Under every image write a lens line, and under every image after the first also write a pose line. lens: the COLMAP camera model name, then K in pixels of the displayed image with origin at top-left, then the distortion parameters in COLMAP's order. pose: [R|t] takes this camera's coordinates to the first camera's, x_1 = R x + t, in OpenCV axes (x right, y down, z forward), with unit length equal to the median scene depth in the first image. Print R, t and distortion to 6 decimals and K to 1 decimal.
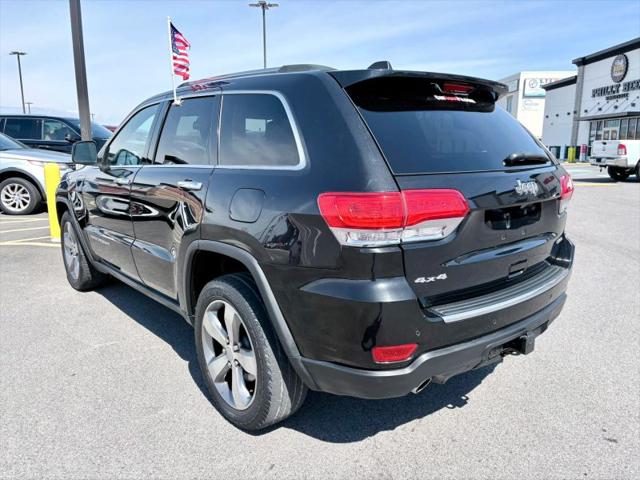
lens RADIAL K [[492.9, 0, 320.0], [0, 492.9, 240.0], [0, 0, 1]] dist [0.054501, -0.056442]
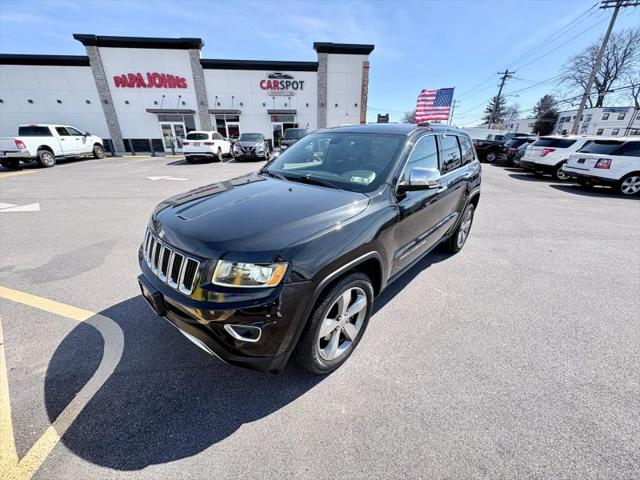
lens RADIAL K [[258.4, 0, 319.7], [0, 258.4, 241.0], [0, 0, 1]] dist [0.000029, -0.000040]
pose [[-0.153784, -0.378096, 0.912904, -0.415121], [0.177682, 0.898253, 0.401959, -0.139820], [-0.971998, 0.224021, -0.070956, 0.537568]]
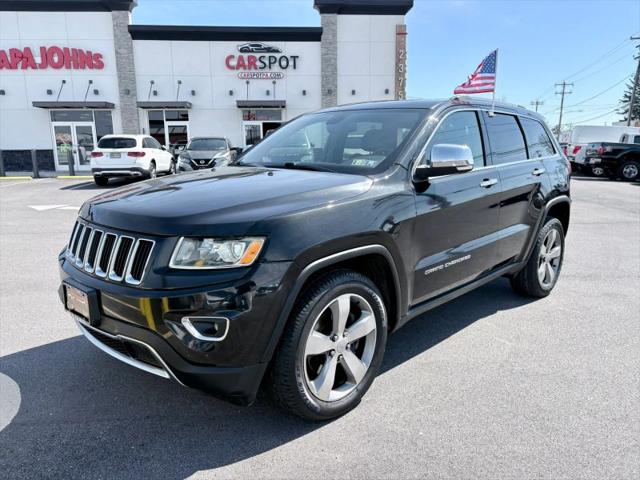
lens RADIAL K [[492.9, 0, 320.0], [0, 492.9, 240.0], [0, 0, 1]] dist [0.054501, -0.056442]
pose [[-0.137192, -0.185193, 0.973078, -0.511909], [0.191332, 0.958913, 0.209473, -0.114948], [-0.971890, 0.214919, -0.096122, 0.544678]]
